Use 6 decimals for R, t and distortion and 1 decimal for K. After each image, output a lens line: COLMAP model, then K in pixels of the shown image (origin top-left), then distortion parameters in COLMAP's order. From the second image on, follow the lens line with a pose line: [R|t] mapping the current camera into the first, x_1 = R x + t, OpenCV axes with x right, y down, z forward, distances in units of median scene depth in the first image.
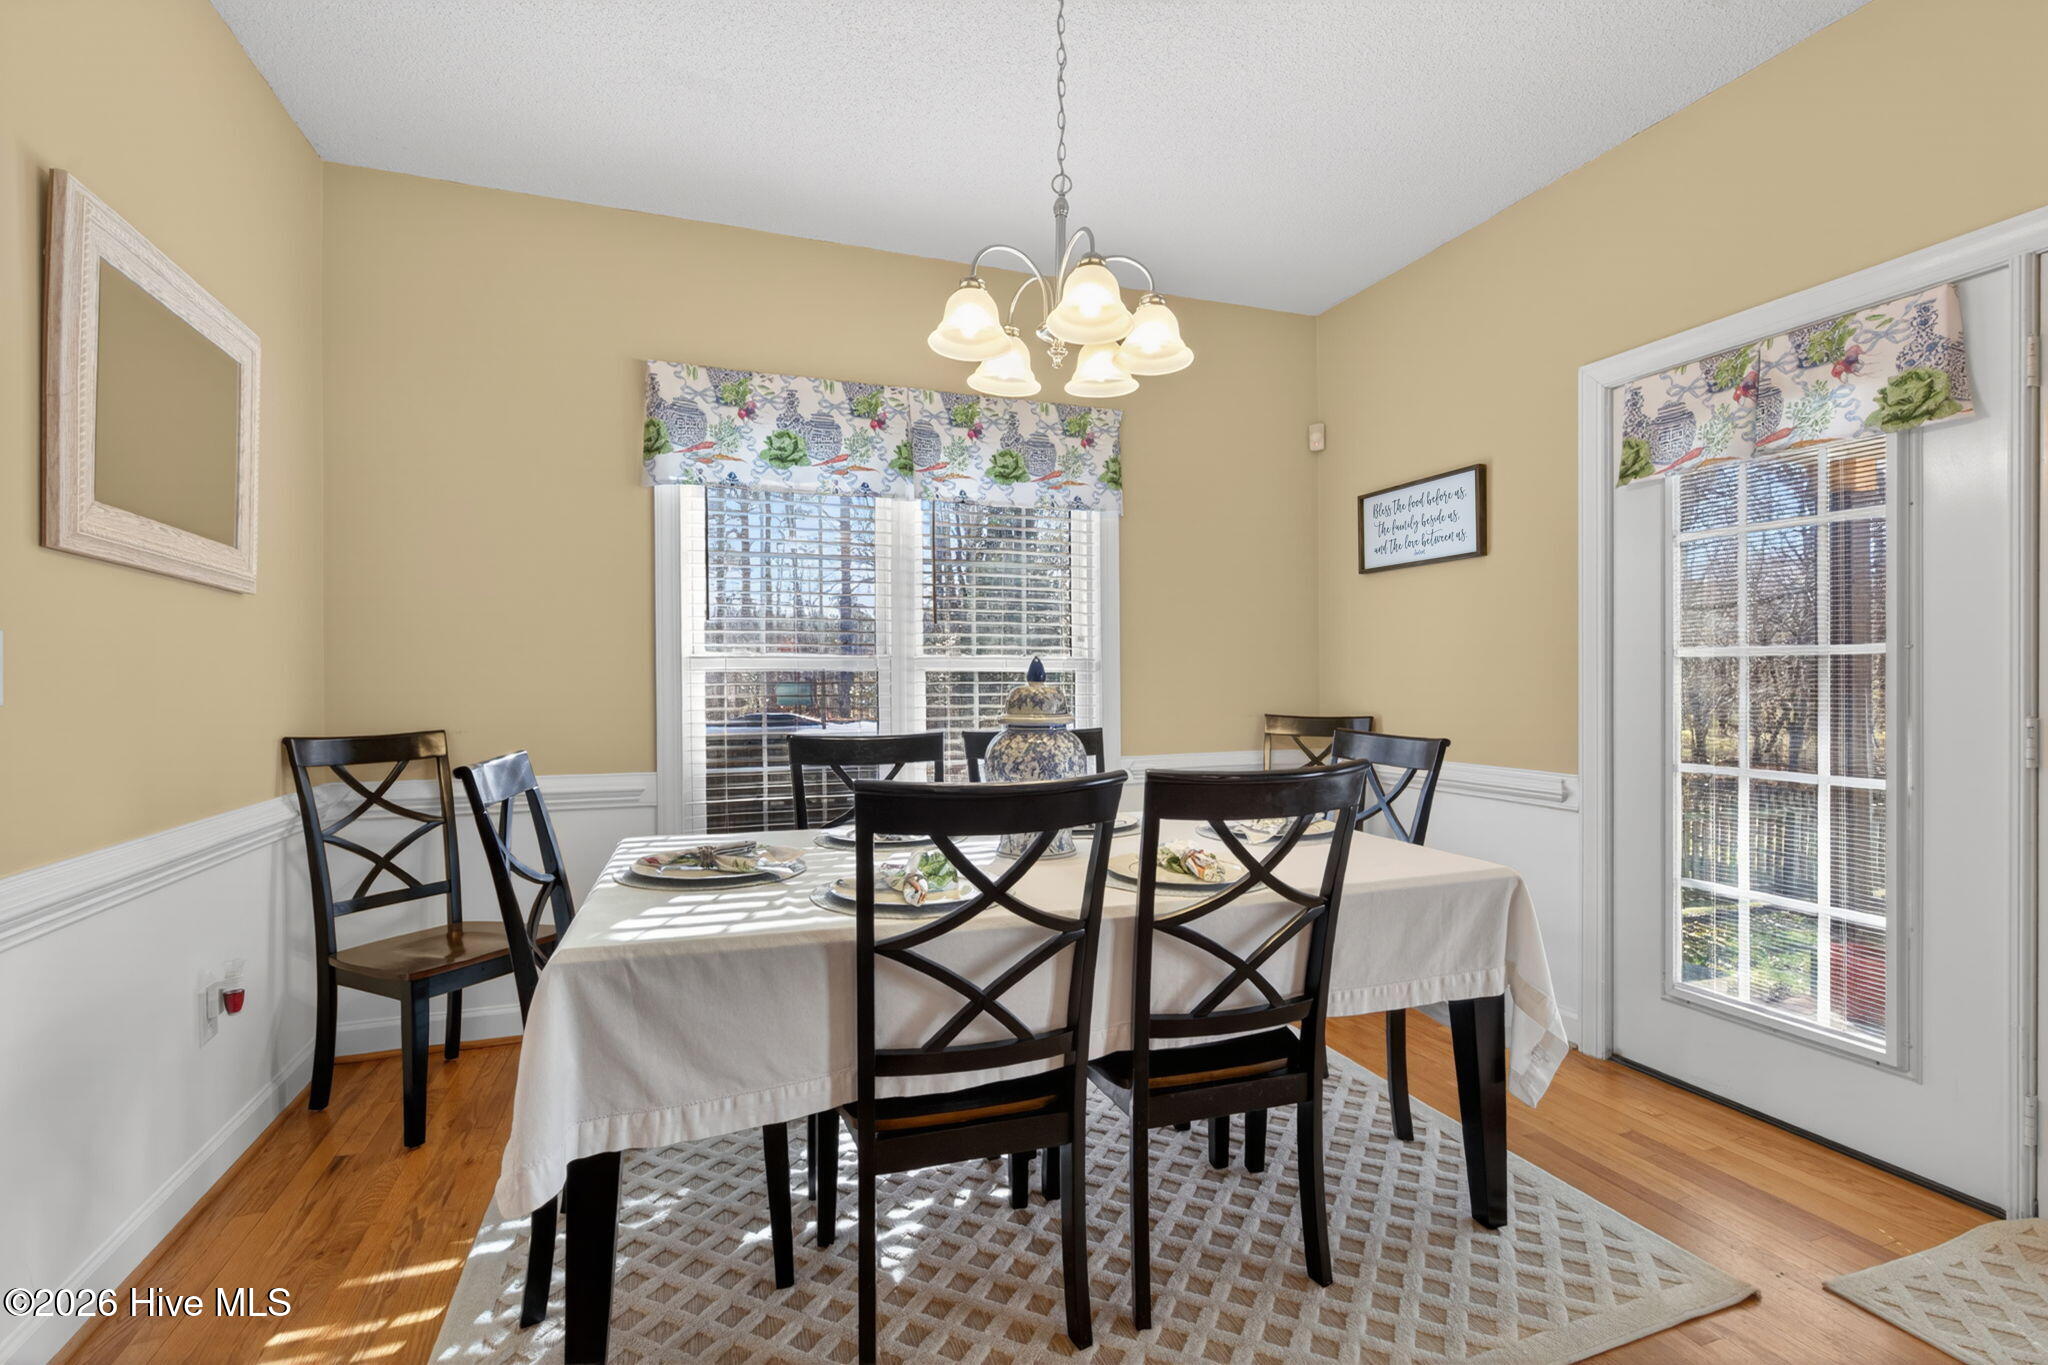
lens RADIAL K [[935.6, 0, 1038.8], [0, 935.6, 693.9], [0, 0, 1]] dist [-0.000098, -0.000589]
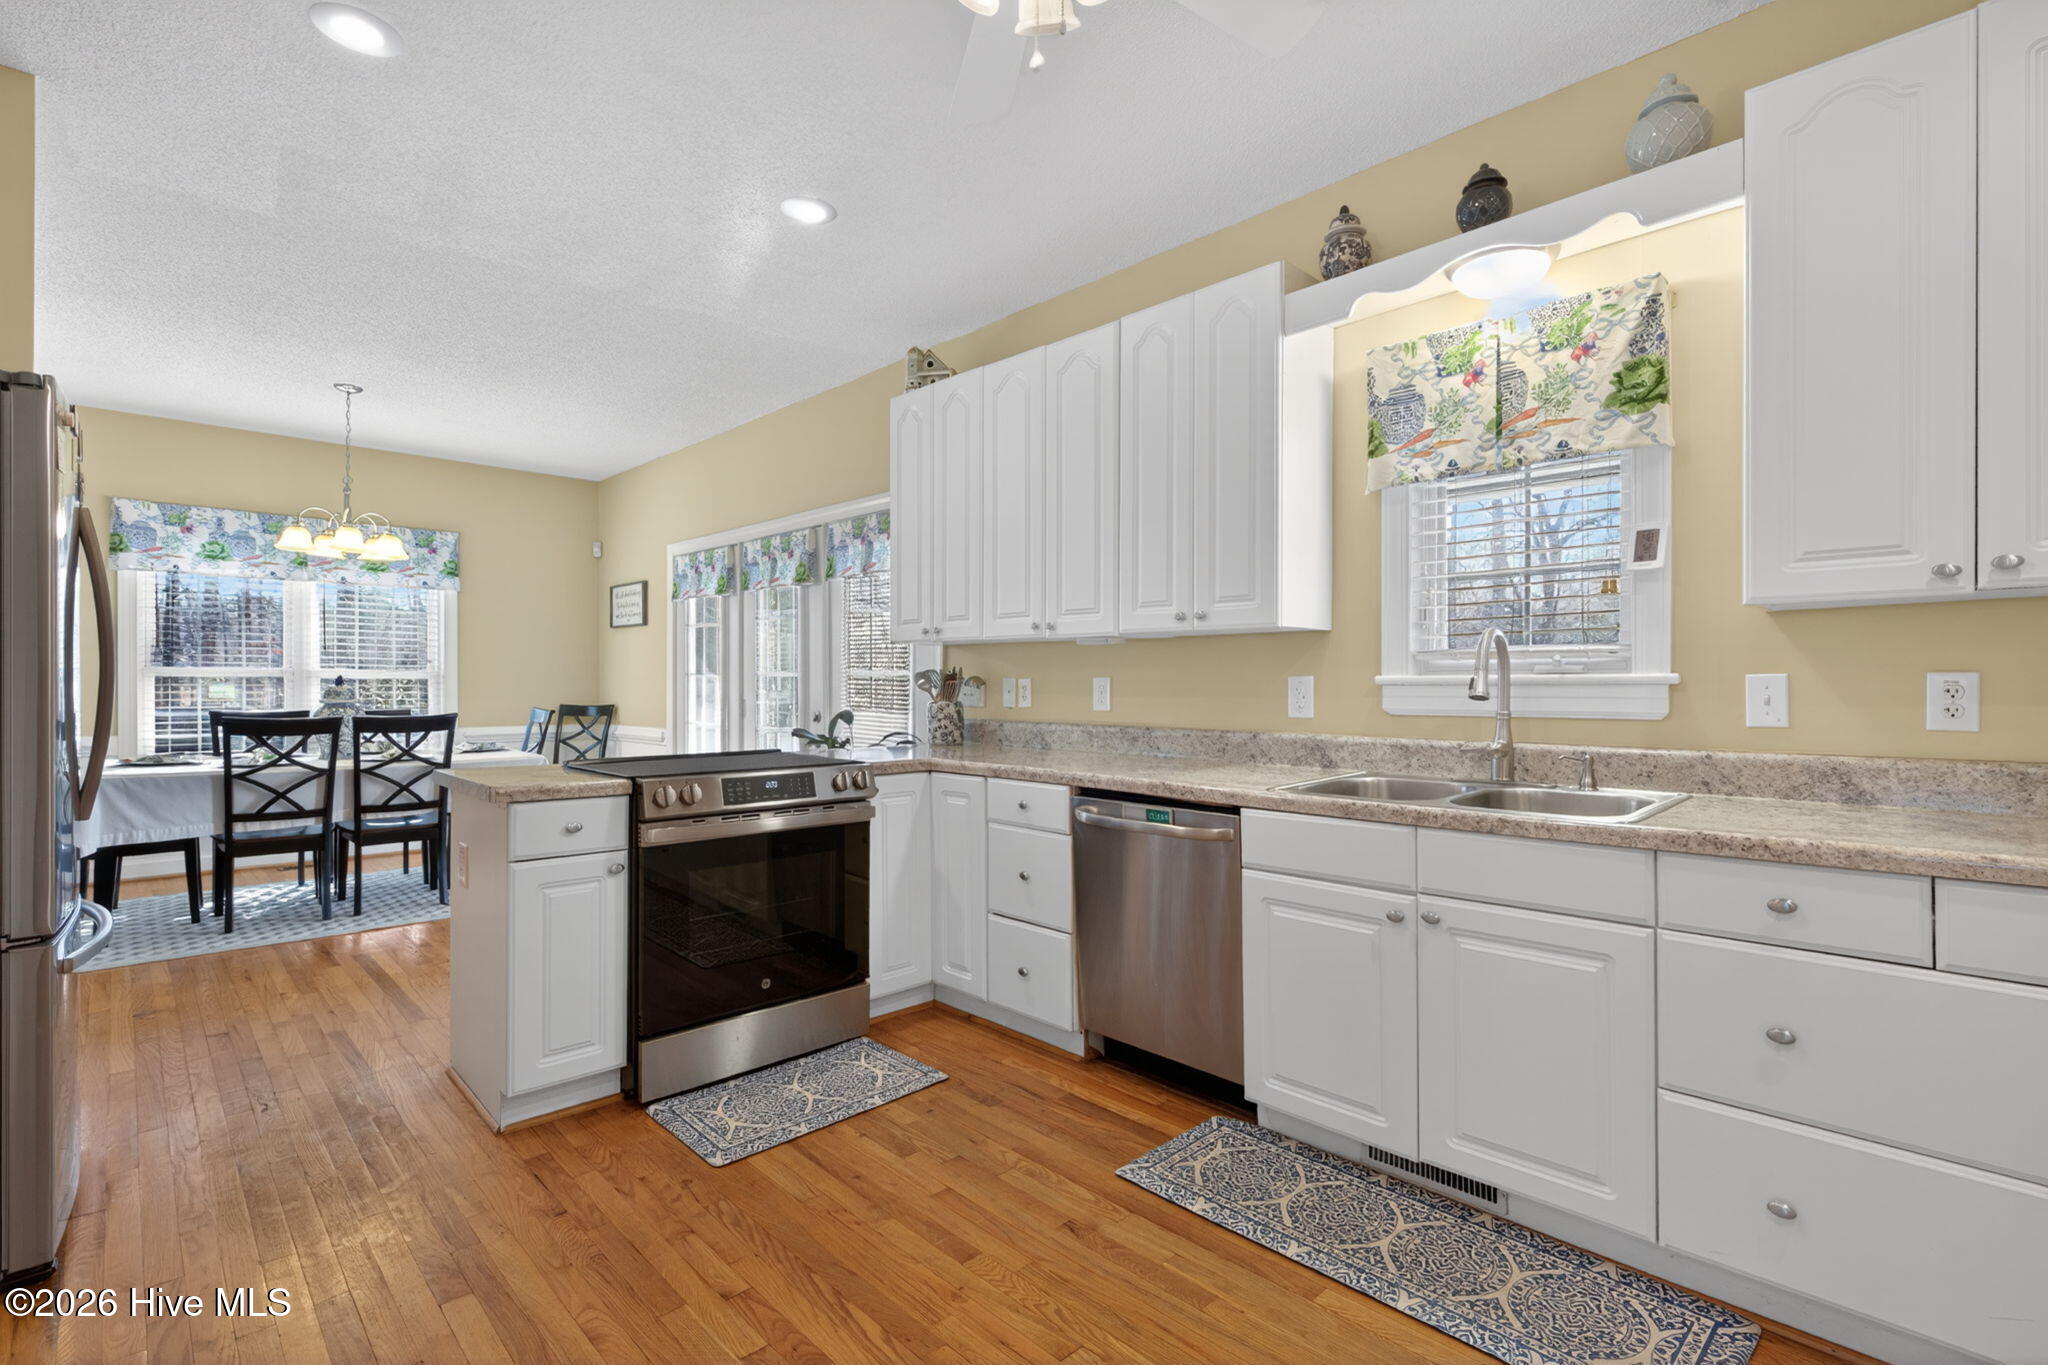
lens RADIAL K [[935.6, 0, 1021.6], [0, 935.6, 695.0], [0, 0, 1]] dist [-0.000098, -0.000589]
pose [[0.917299, 0.003753, 0.398182, 0.434275], [-0.001258, 0.999978, -0.006528, 0.016947], [-0.398197, 0.005487, 0.917283, -1.250789]]
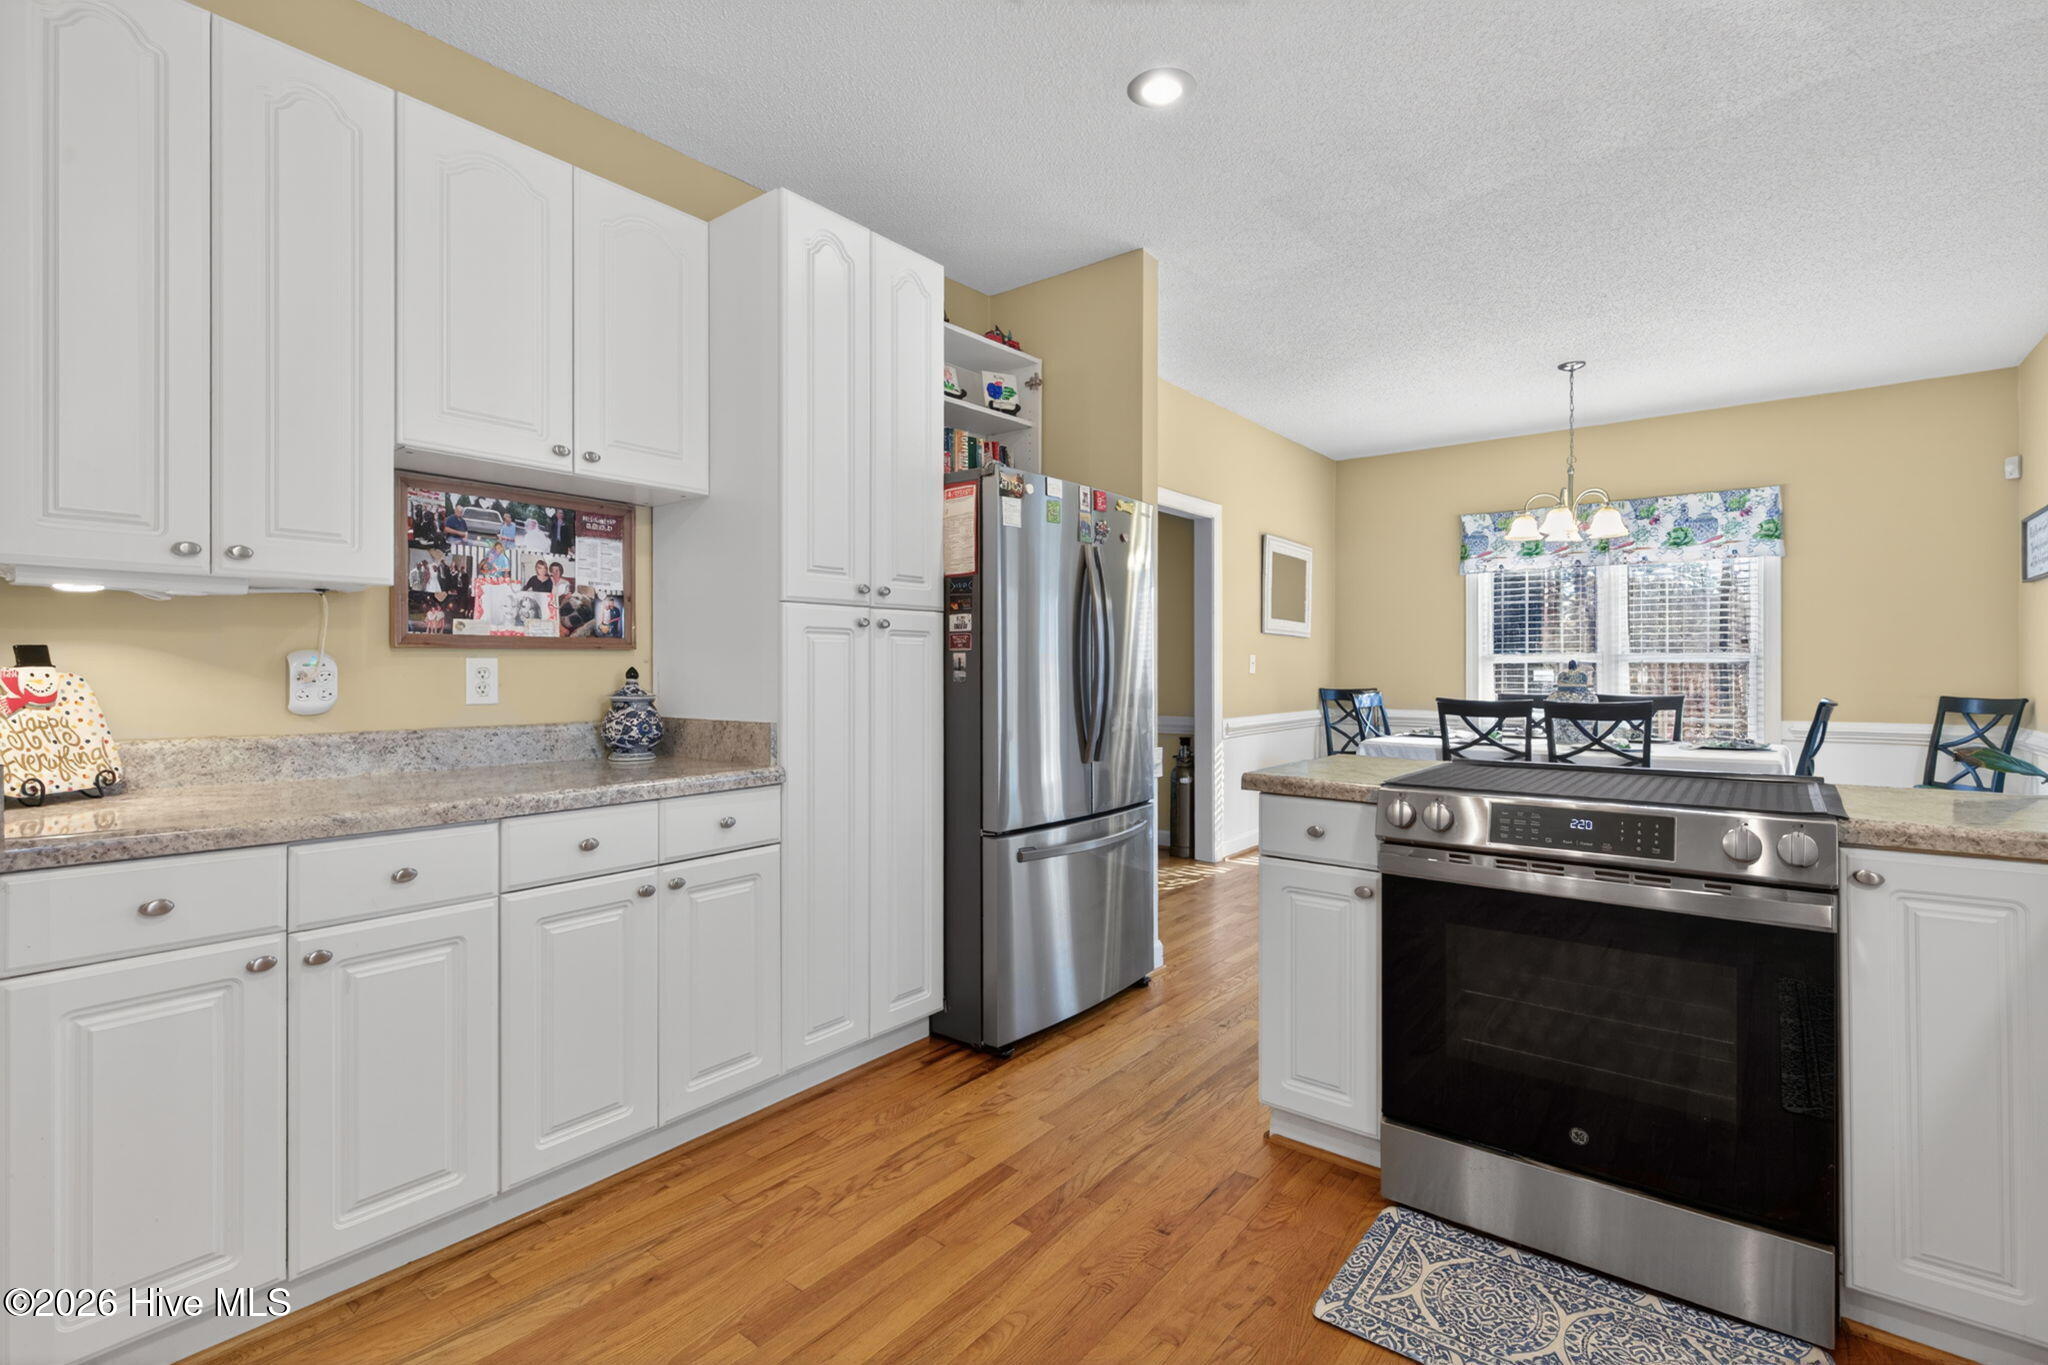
lens RADIAL K [[935.6, 0, 1028.9], [0, 935.6, 662.9], [0, 0, 1]] dist [-0.000098, -0.000589]
pose [[0.515156, -0.001002, -0.857096, 0.886265], [-0.014479, 0.999846, -0.009871, 0.009385], [0.856974, 0.017495, 0.515062, -0.916162]]
